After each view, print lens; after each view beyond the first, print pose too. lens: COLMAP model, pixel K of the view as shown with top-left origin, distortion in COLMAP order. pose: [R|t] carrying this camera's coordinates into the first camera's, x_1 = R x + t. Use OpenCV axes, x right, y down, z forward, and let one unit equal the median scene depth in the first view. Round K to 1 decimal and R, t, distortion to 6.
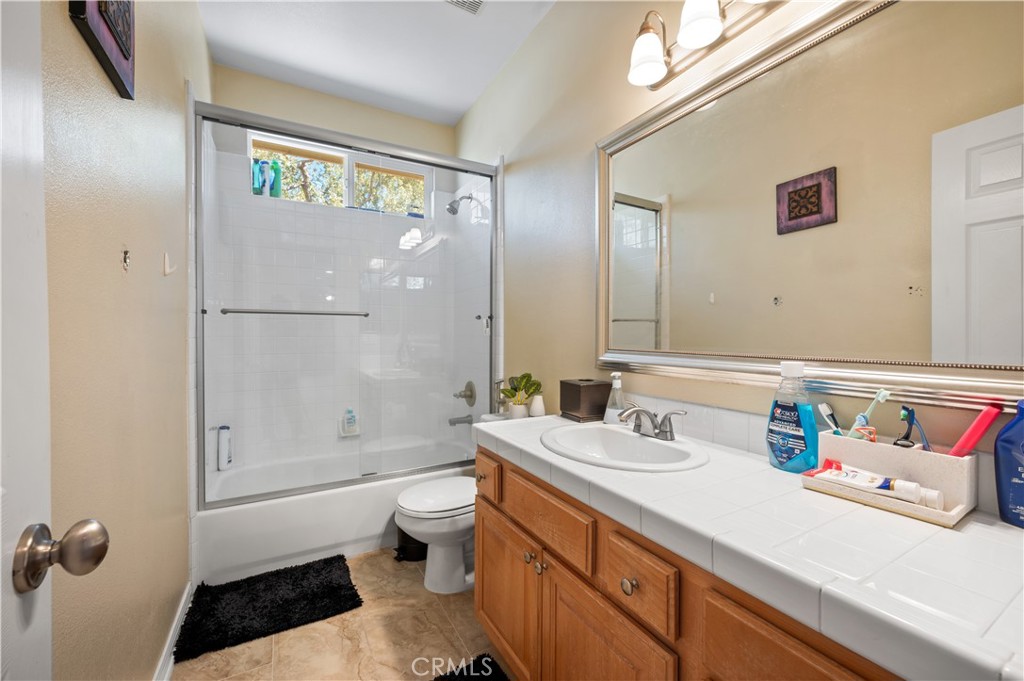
lens RADIAL K [[408.6, 0, 511.9], [0, 408.6, 338.1], [0, 0, 1]] dist [-0.000897, 0.000676]
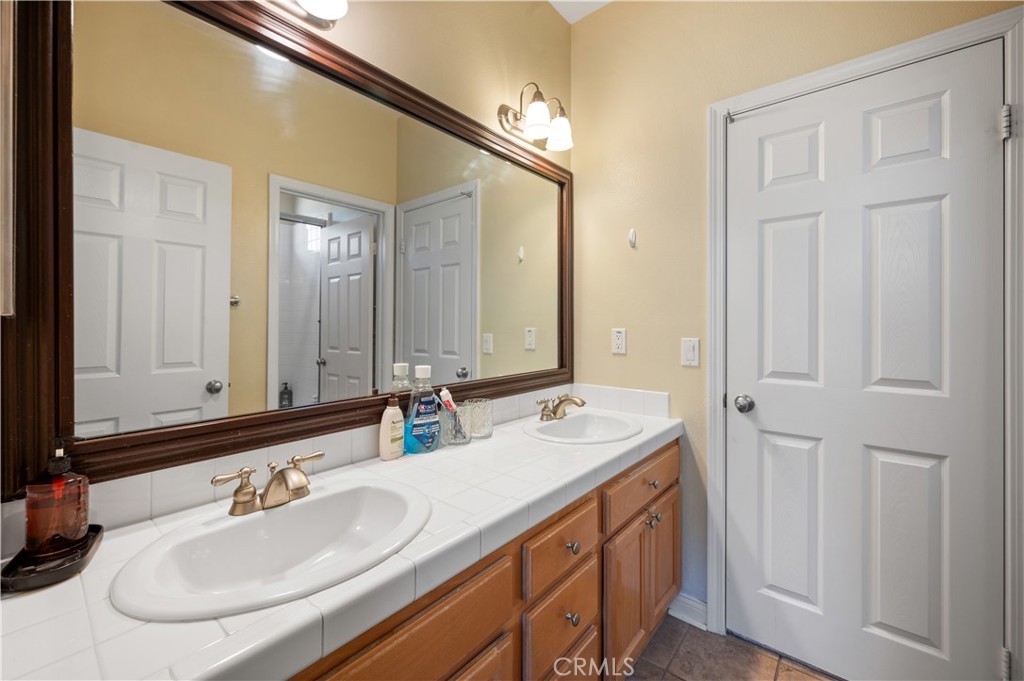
lens RADIAL K [[408.6, 0, 512.0], [0, 408.6, 334.6], [0, 0, 1]] dist [-0.000897, 0.000676]
pose [[-0.345579, -0.001560, 0.938388, -0.600009], [0.003498, 0.999990, 0.002951, -0.041580], [-0.938383, 0.004302, -0.345570, 1.191009]]
